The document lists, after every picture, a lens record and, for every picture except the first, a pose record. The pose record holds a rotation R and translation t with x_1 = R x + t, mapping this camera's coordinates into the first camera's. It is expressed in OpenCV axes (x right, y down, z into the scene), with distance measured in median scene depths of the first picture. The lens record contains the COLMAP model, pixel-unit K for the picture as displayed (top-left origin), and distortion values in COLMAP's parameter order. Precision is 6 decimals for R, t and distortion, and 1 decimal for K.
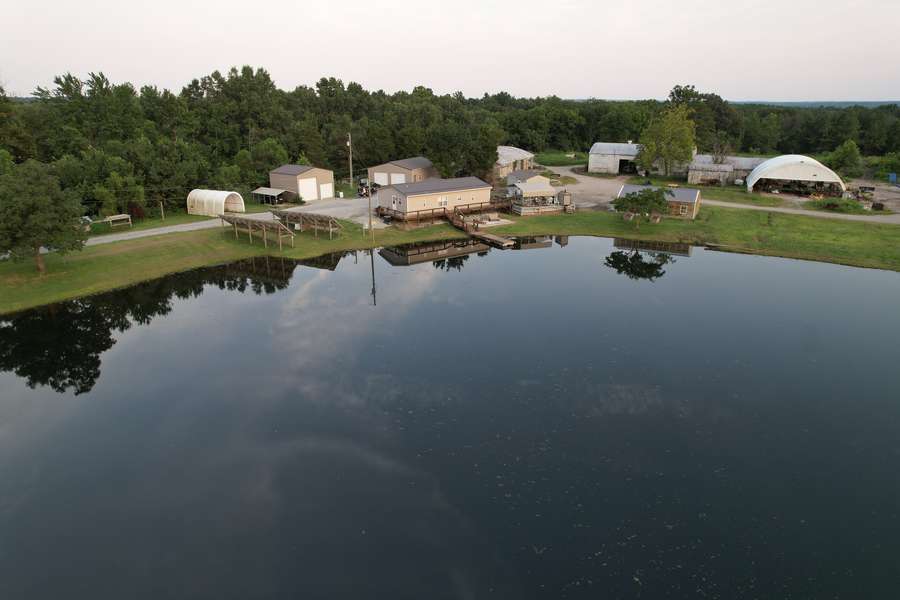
lens RADIAL K [[575.3, 0, 451.9], [0, 575.3, 303.8], [0, 0, 1]] dist [-0.079112, 0.070840]
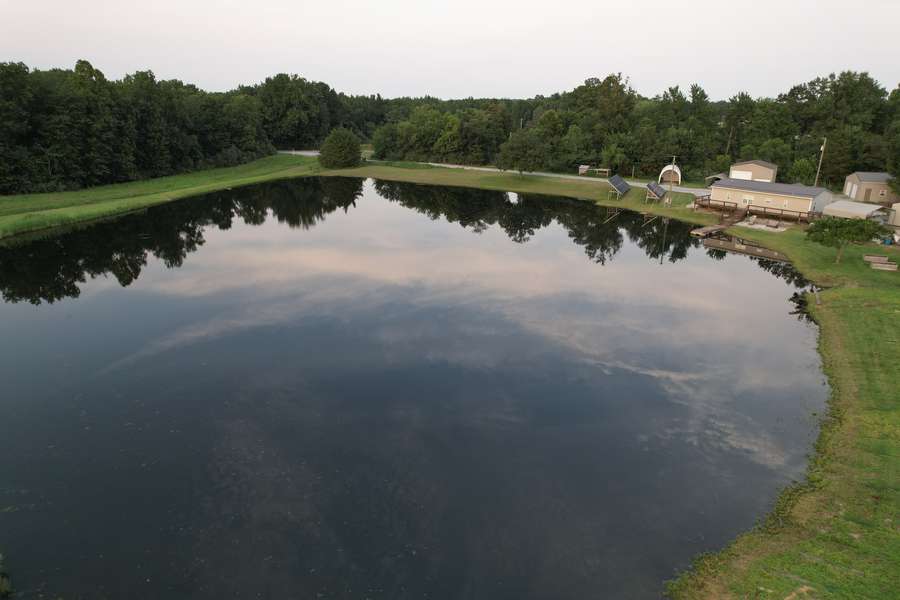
lens RADIAL K [[575.3, 0, 452.1], [0, 575.3, 304.9], [0, 0, 1]] dist [-0.079112, 0.070840]
pose [[0.067752, 0.334485, -0.939962, 0.932901], [-0.339309, 0.893694, 0.293563, -0.116160], [0.938232, 0.299048, 0.174044, 0.331925]]
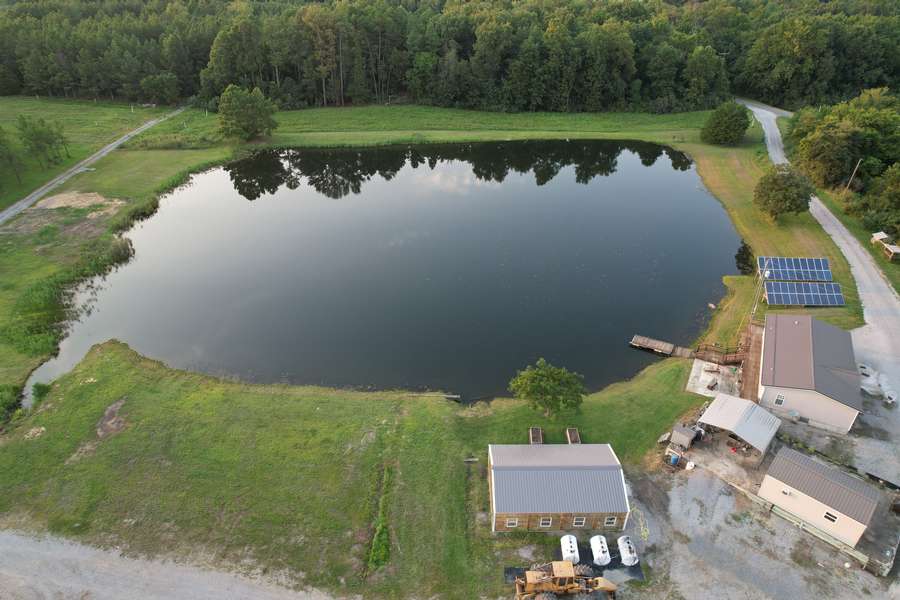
lens RADIAL K [[575.3, 0, 454.5], [0, 575.3, 303.6], [0, 0, 1]] dist [-0.079112, 0.070840]
pose [[-0.890475, 0.236247, -0.388899, 0.620915], [-0.156991, 0.642677, 0.749880, -0.697601], [0.427093, 0.728803, -0.535199, 1.109186]]
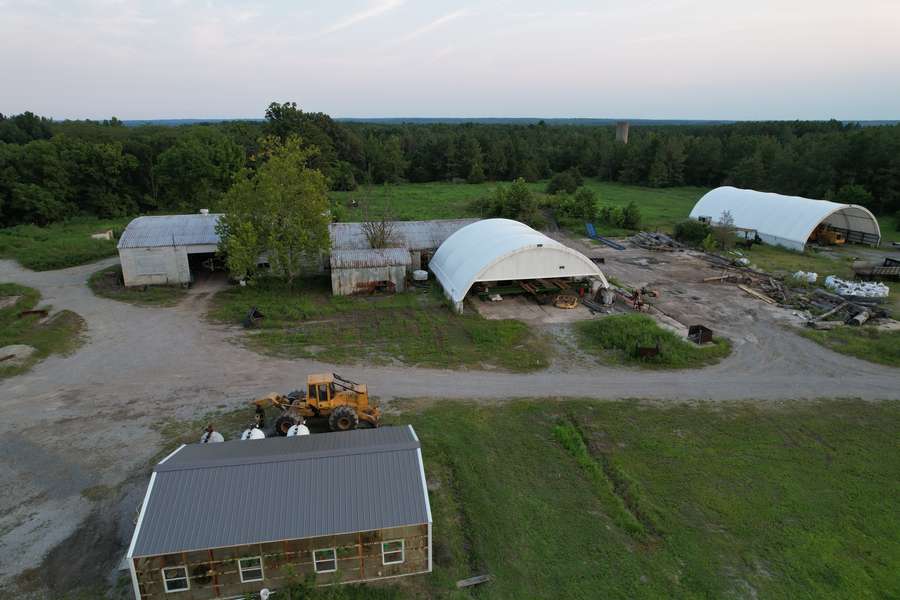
lens RADIAL K [[575.3, 0, 451.1], [0, 575.3, 302.5], [0, 0, 1]] dist [-0.079112, 0.070840]
pose [[0.799197, -0.183556, 0.572356, 0.273770], [0.201413, 0.978960, 0.032716, -0.264782], [-0.566319, 0.089133, 0.819353, 0.694603]]
